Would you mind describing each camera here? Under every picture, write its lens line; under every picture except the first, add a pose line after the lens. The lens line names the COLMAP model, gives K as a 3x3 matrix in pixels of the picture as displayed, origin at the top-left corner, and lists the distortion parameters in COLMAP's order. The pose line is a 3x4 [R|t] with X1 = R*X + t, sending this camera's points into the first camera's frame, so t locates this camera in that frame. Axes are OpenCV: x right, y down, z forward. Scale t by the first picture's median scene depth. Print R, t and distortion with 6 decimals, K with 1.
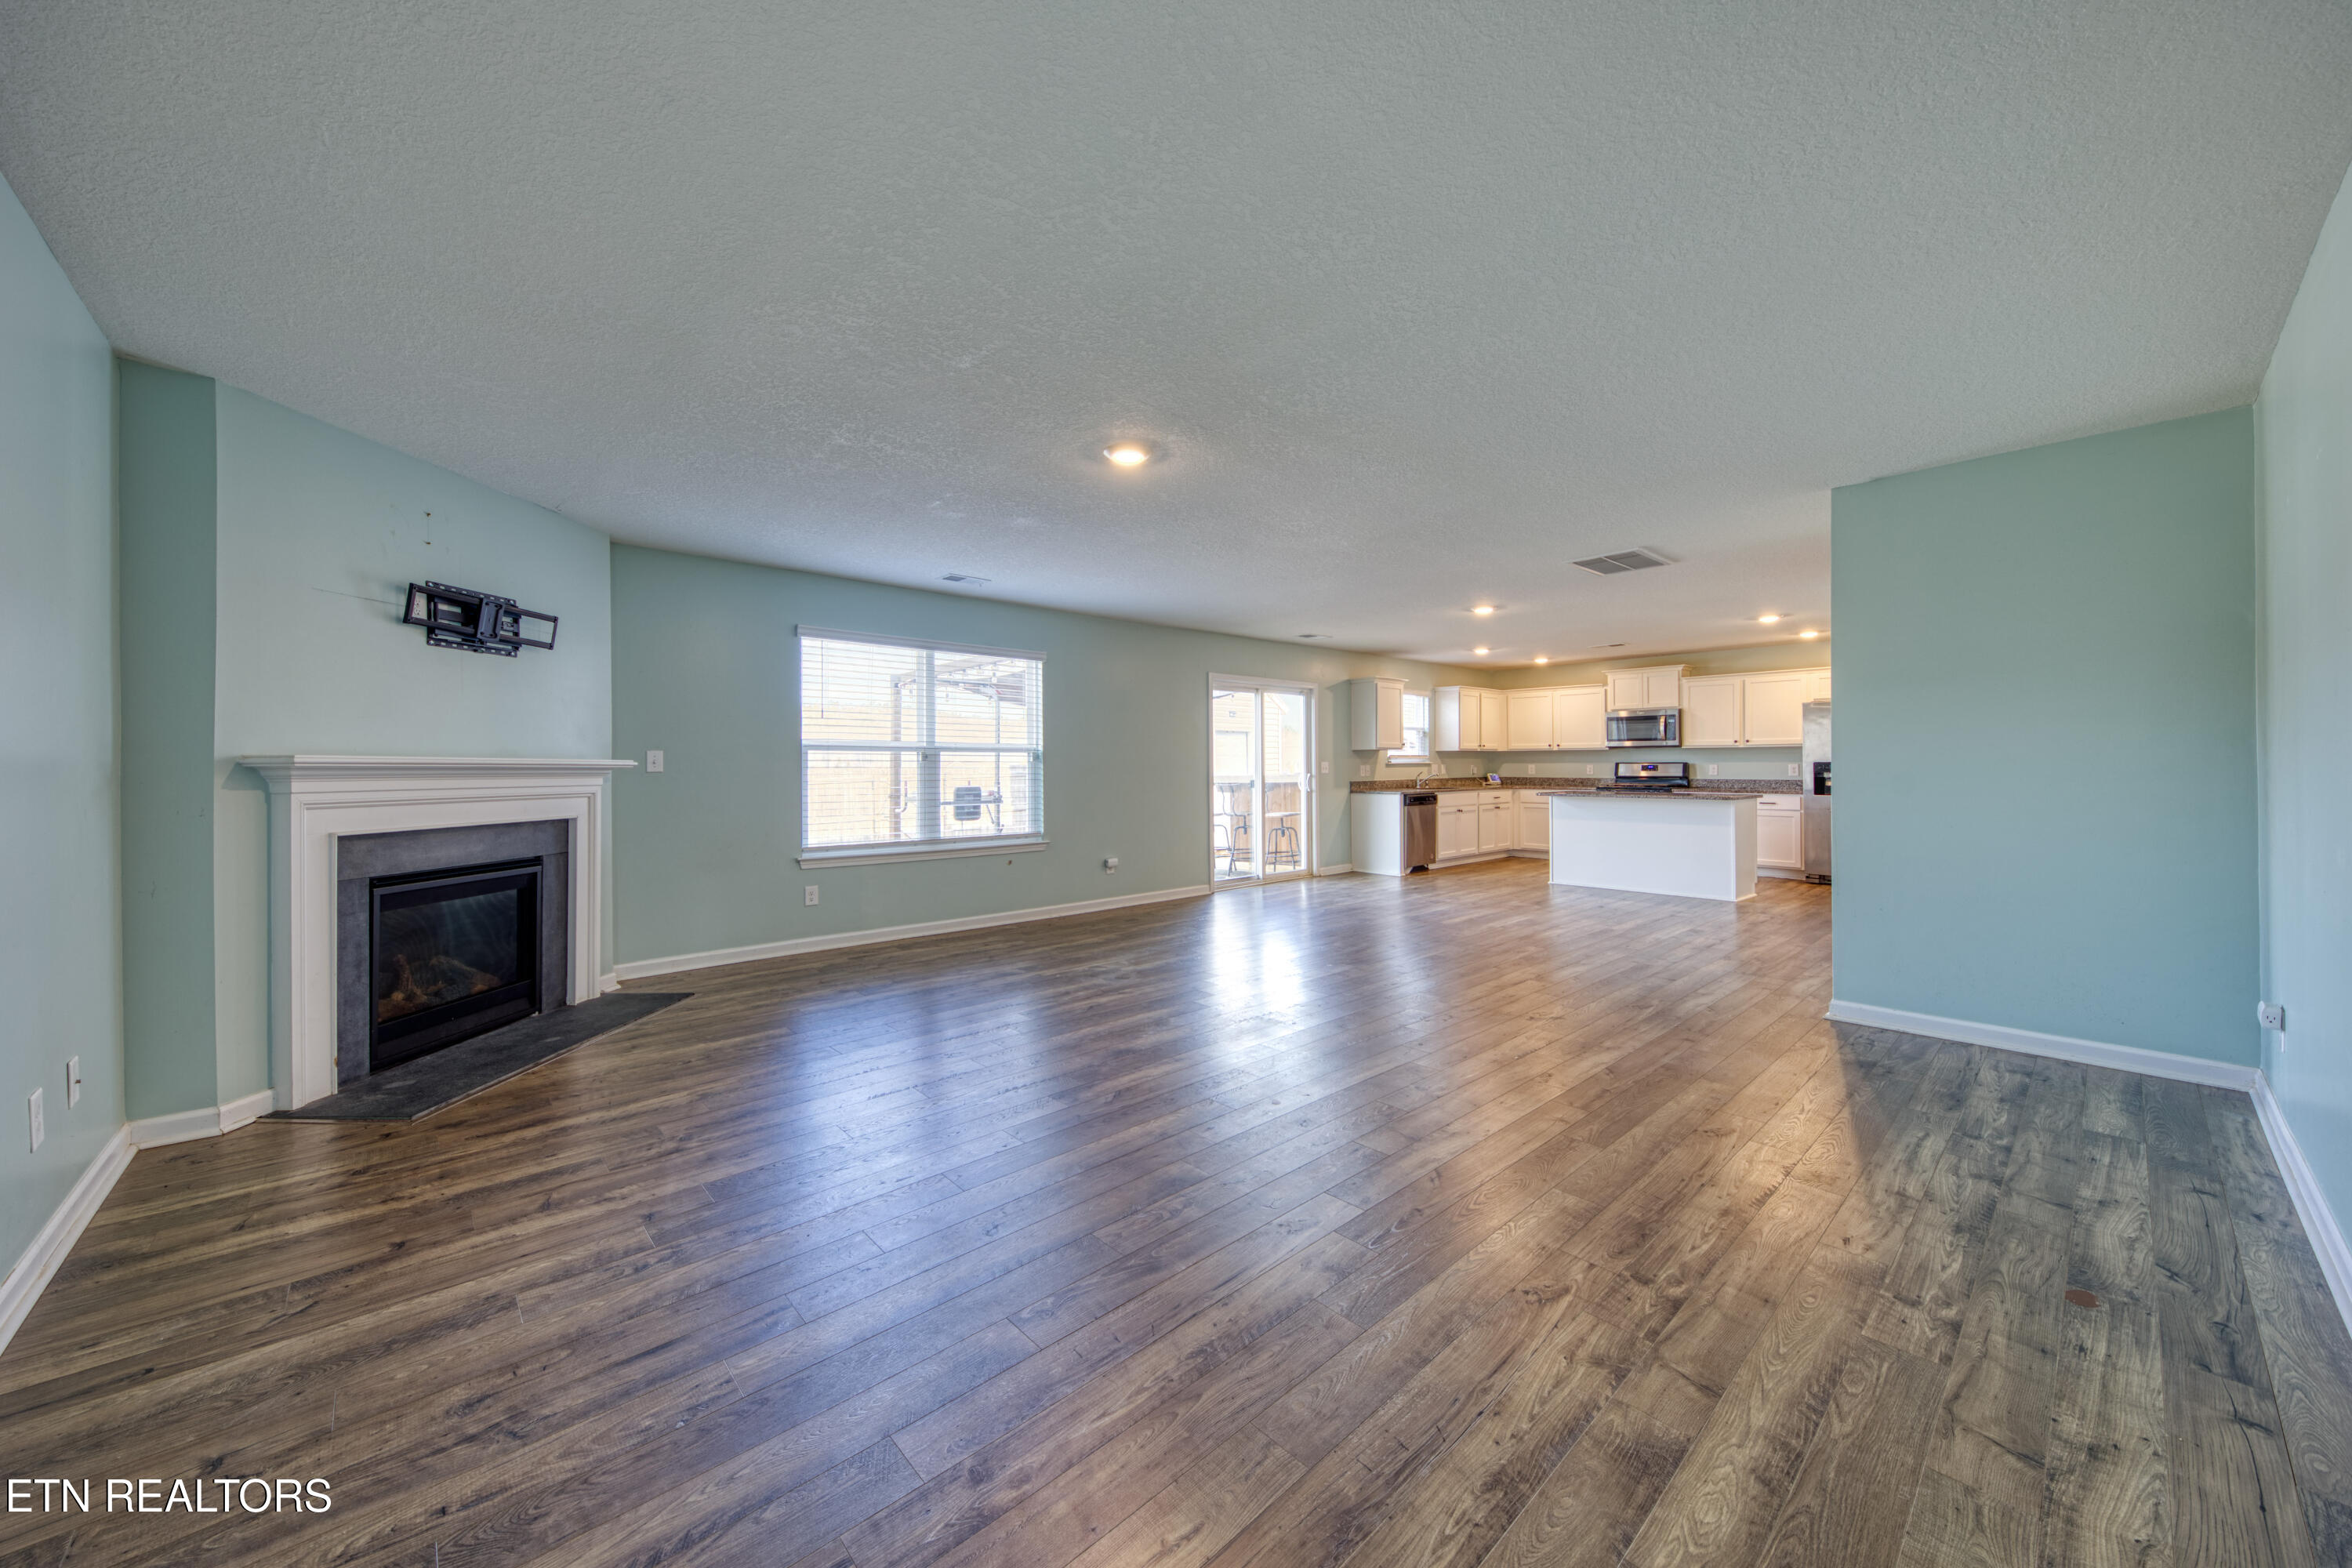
lens RADIAL K [[856.2, 0, 1097.3], [0, 856.2, 763.5], [0, 0, 1]] dist [-0.001160, 0.000130]
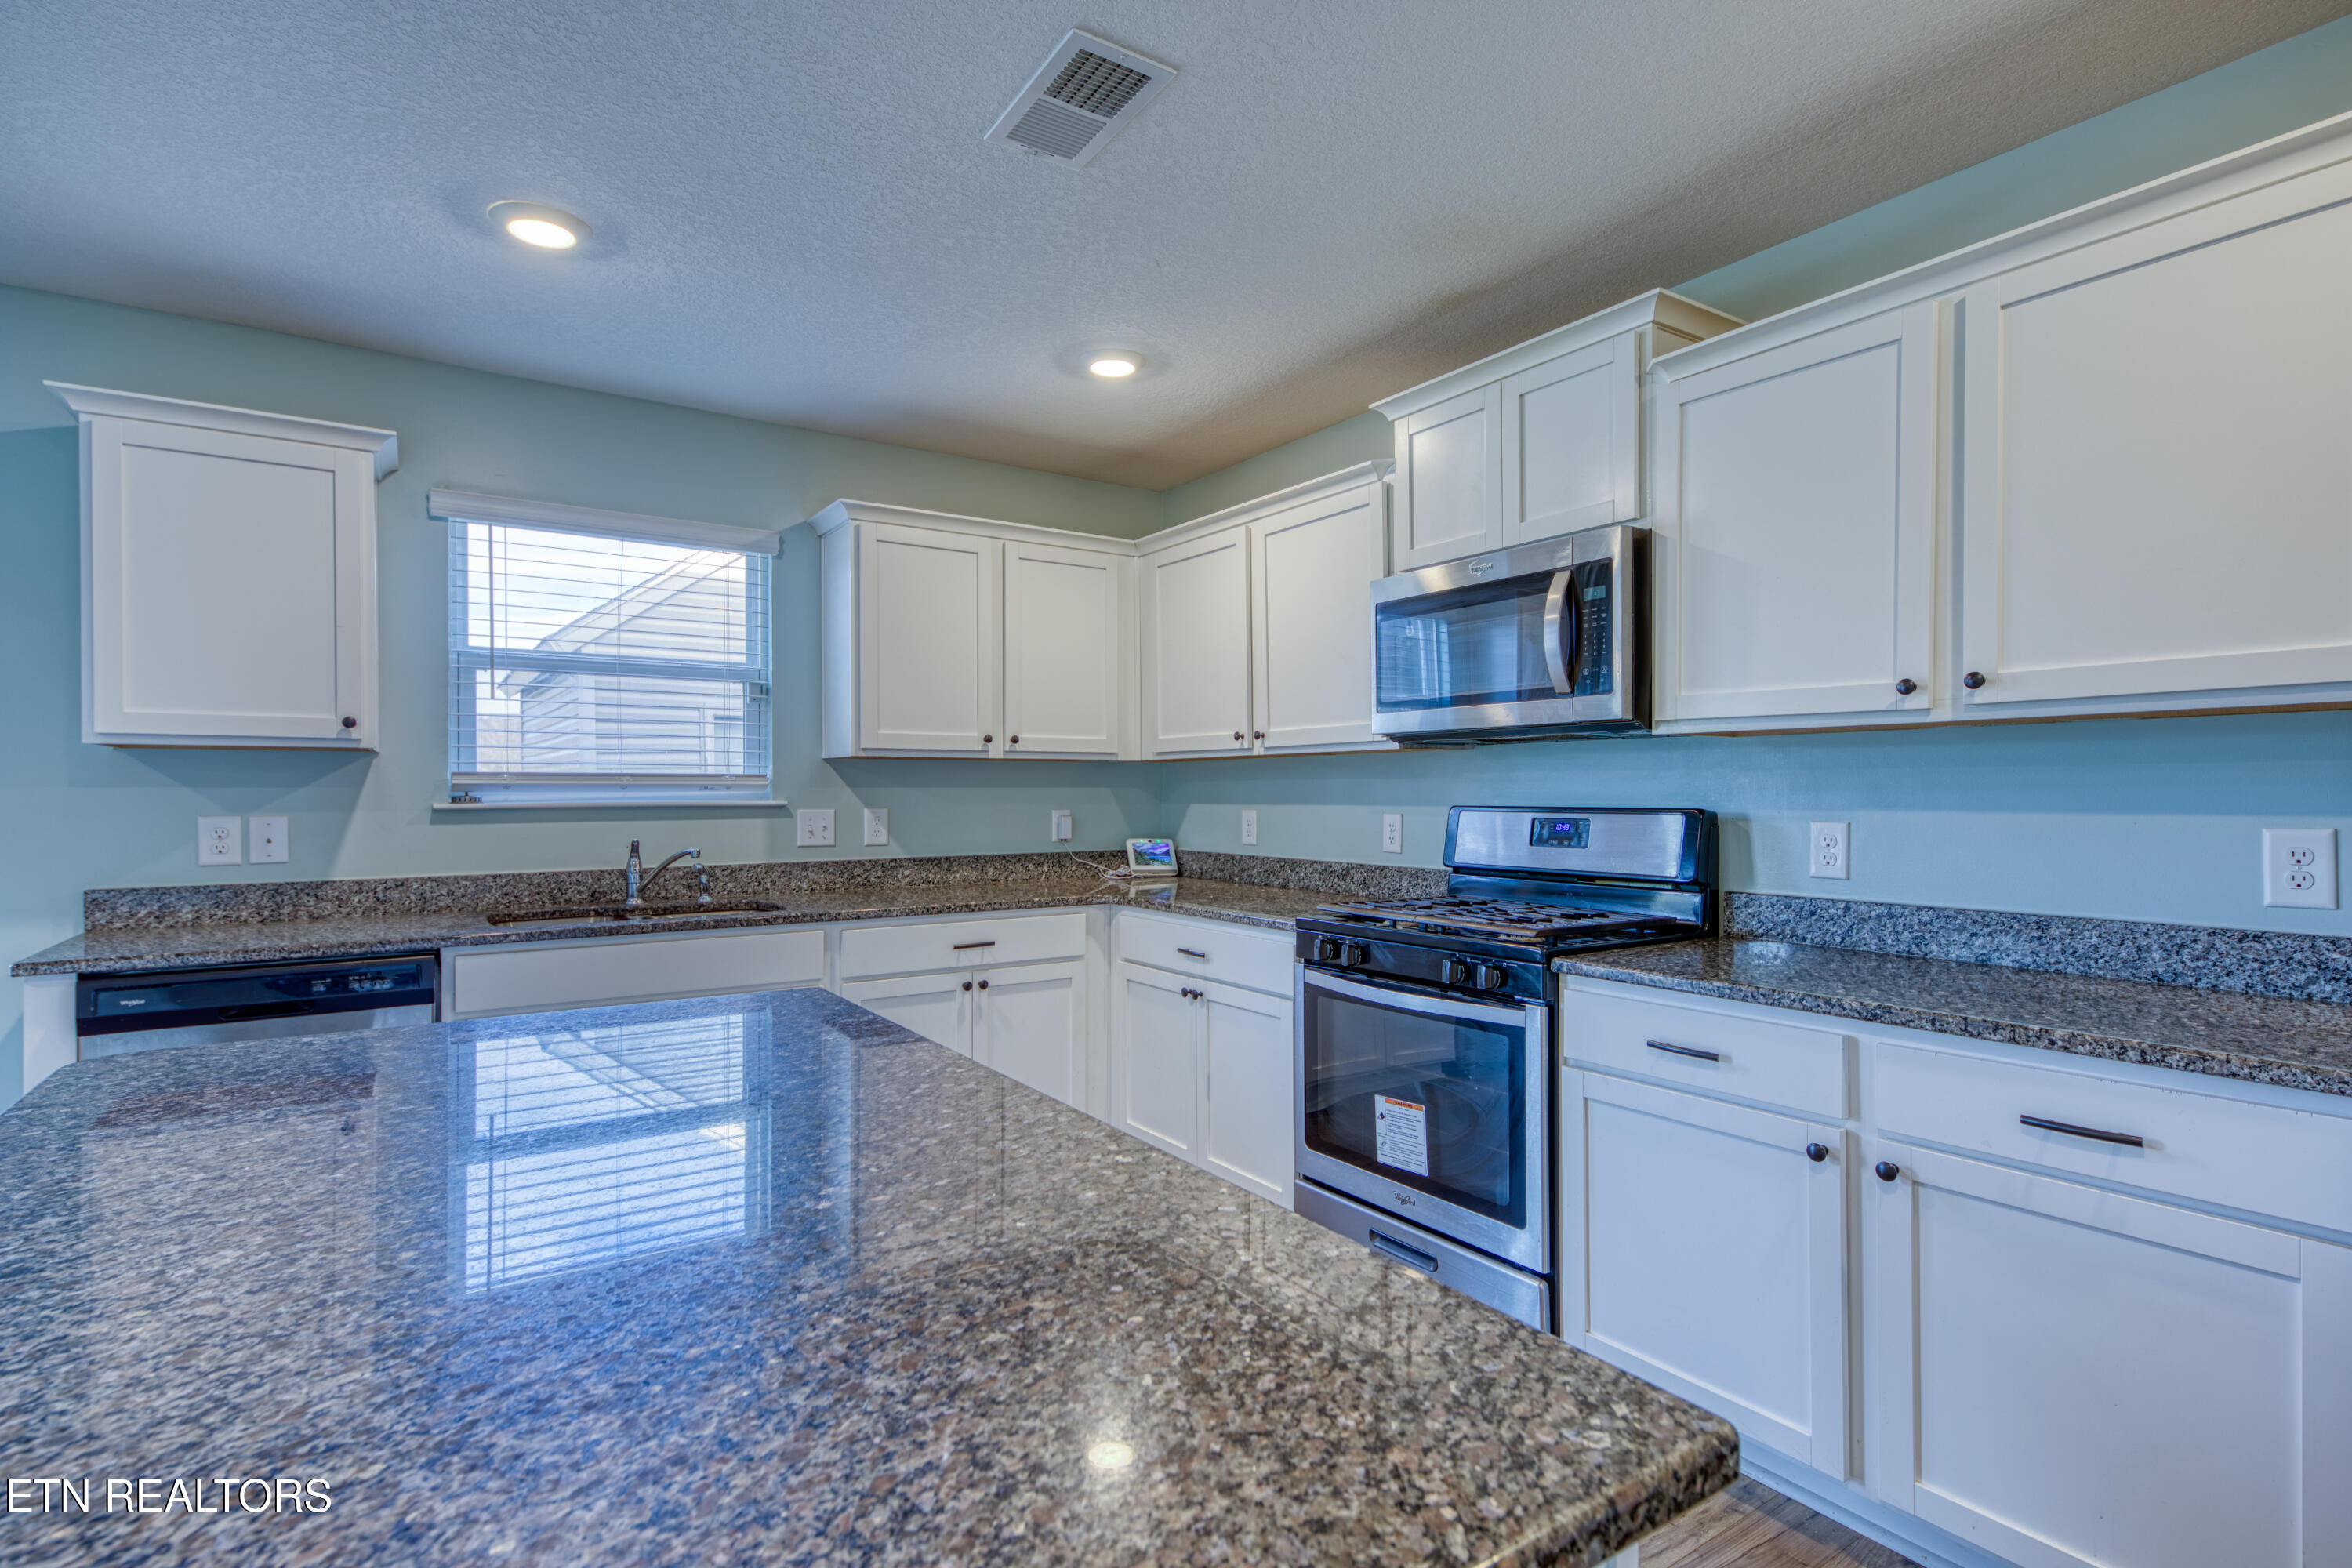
lens RADIAL K [[1179.1, 0, 1164.9], [0, 1179.1, 790.3], [0, 0, 1]] dist [0.028955, -0.000374]
pose [[0.992423, 0.002646, -0.122838, 0.586429], [-0.002898, 0.999994, -0.001866, -0.004602], [0.122832, 0.002208, 0.992425, 0.697597]]
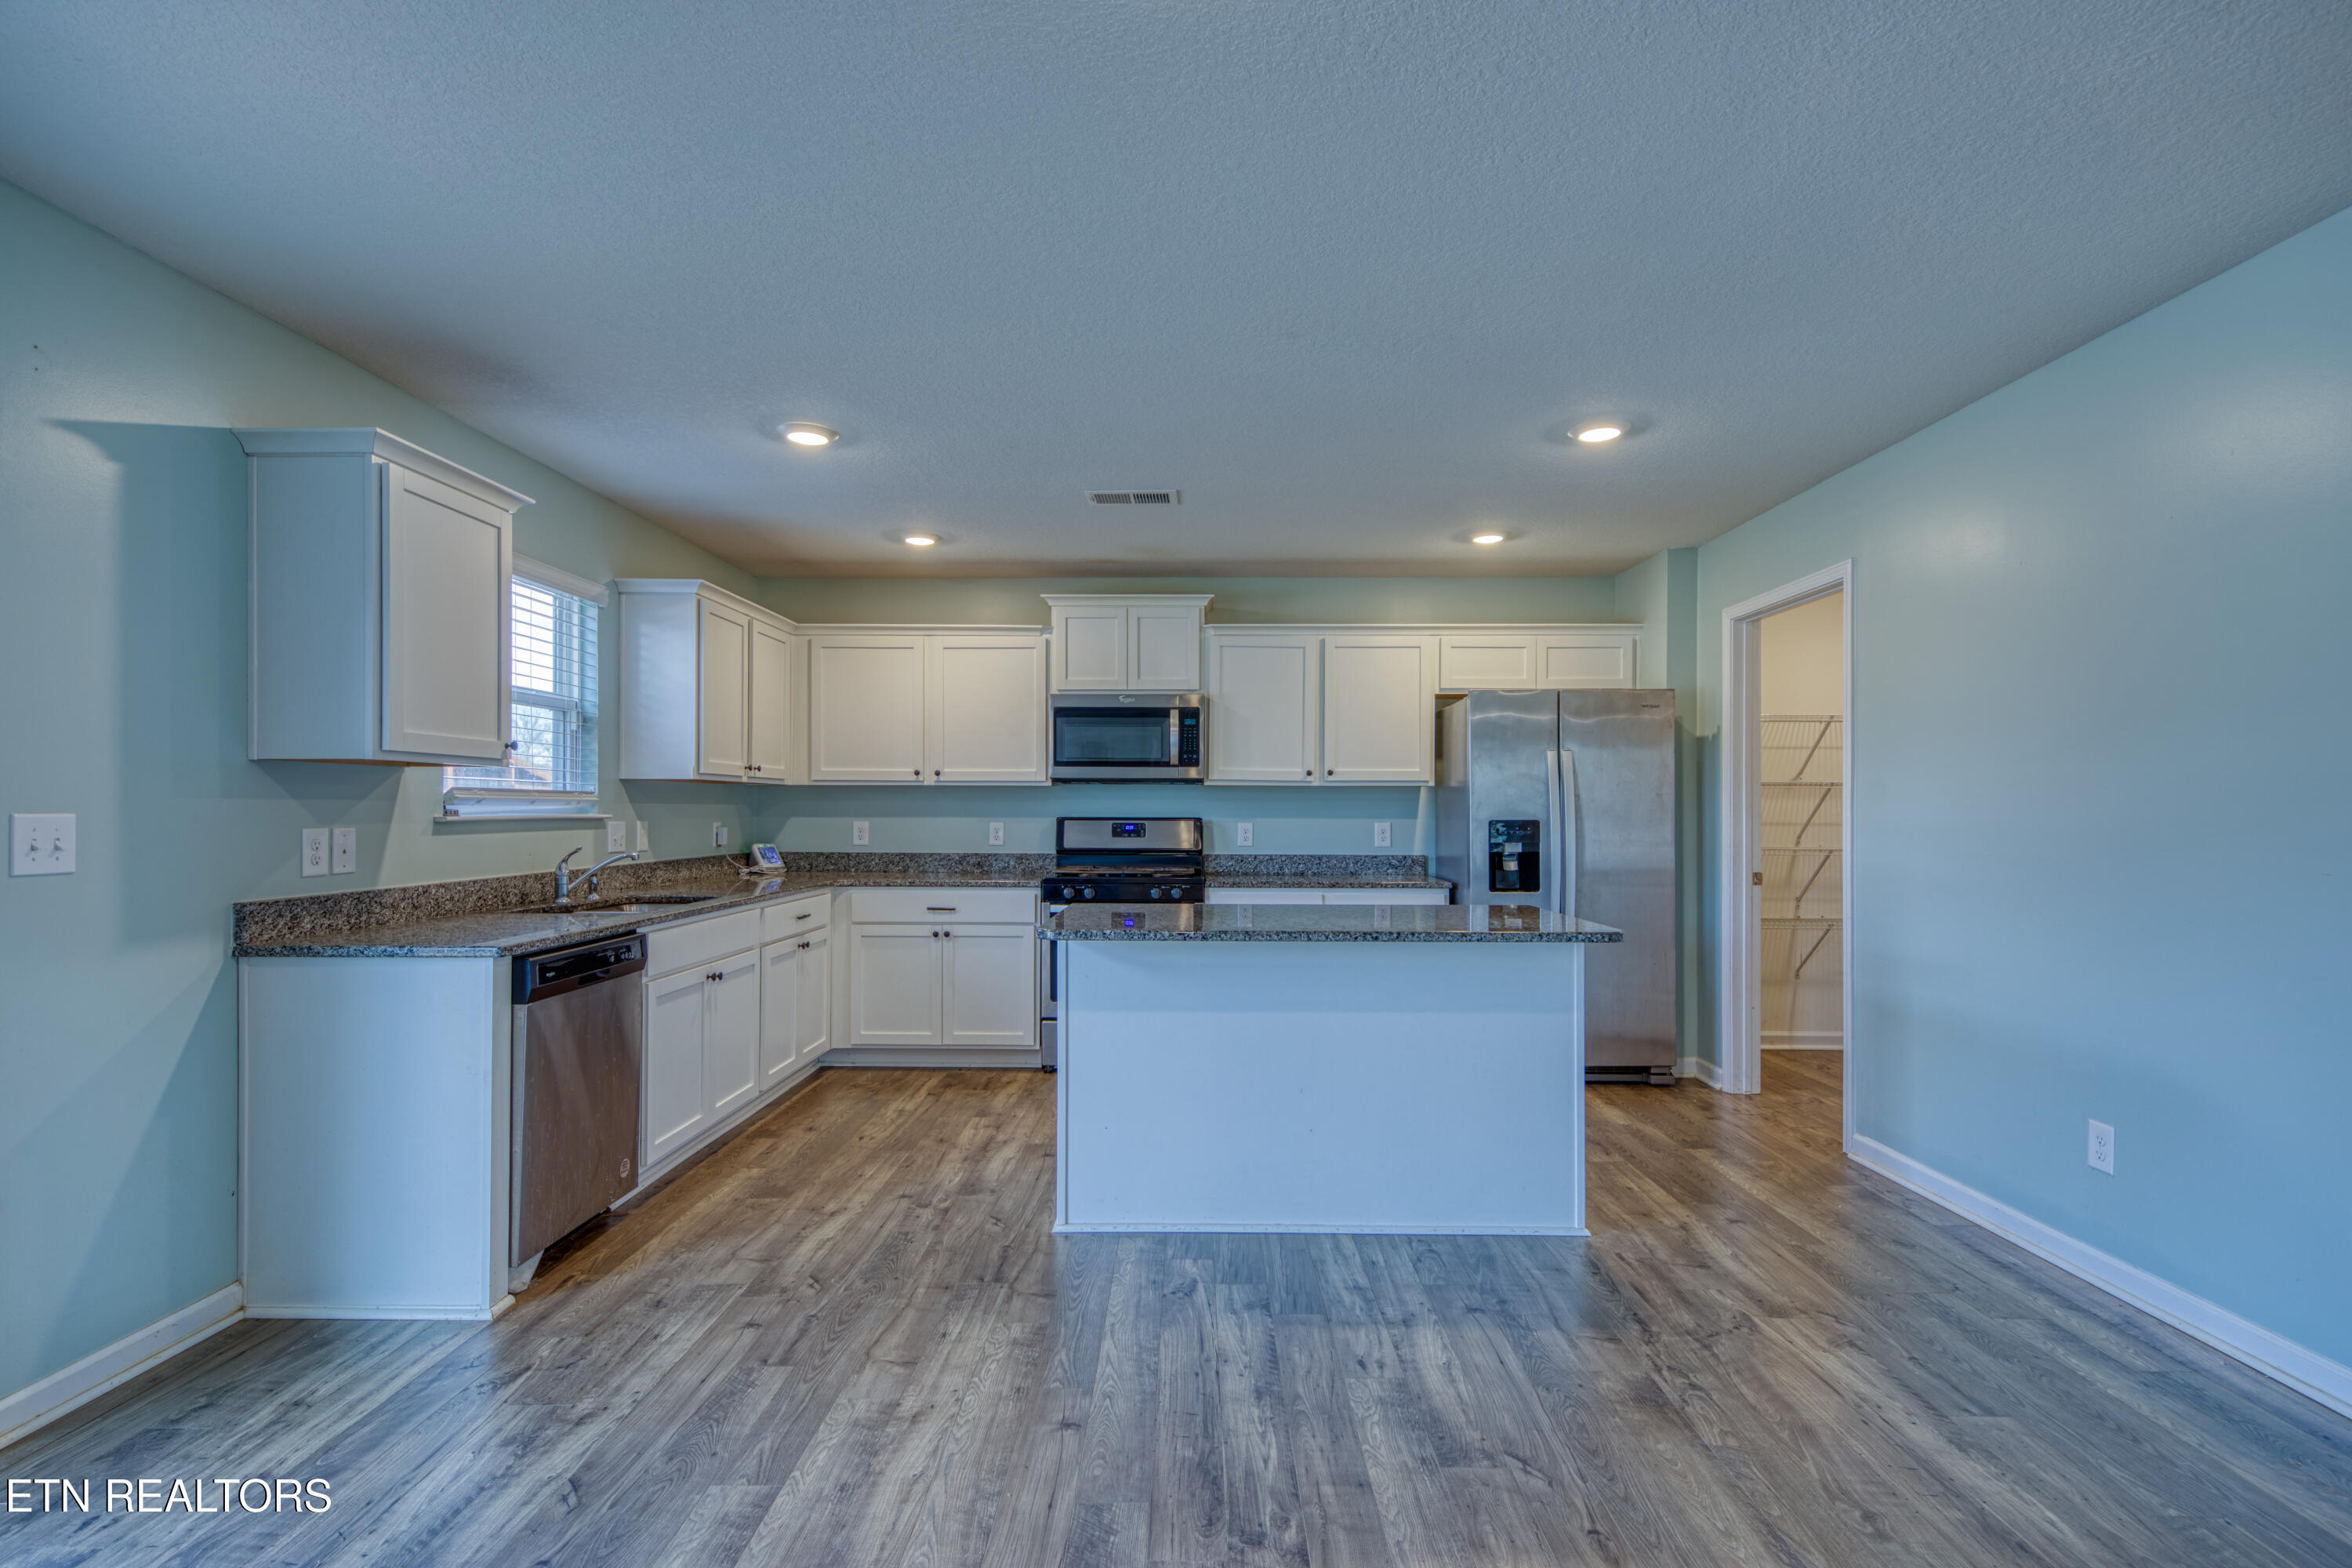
lens RADIAL K [[1179.1, 0, 1200.5], [0, 1179.1, 806.4], [0, 0, 1]] dist [0.028955, -0.000374]
pose [[0.640121, 0.009992, 0.768209, 0.208873], [-0.006160, 0.999950, -0.007873, -0.002420], [-0.768250, 0.000308, 0.640150, 0.592872]]
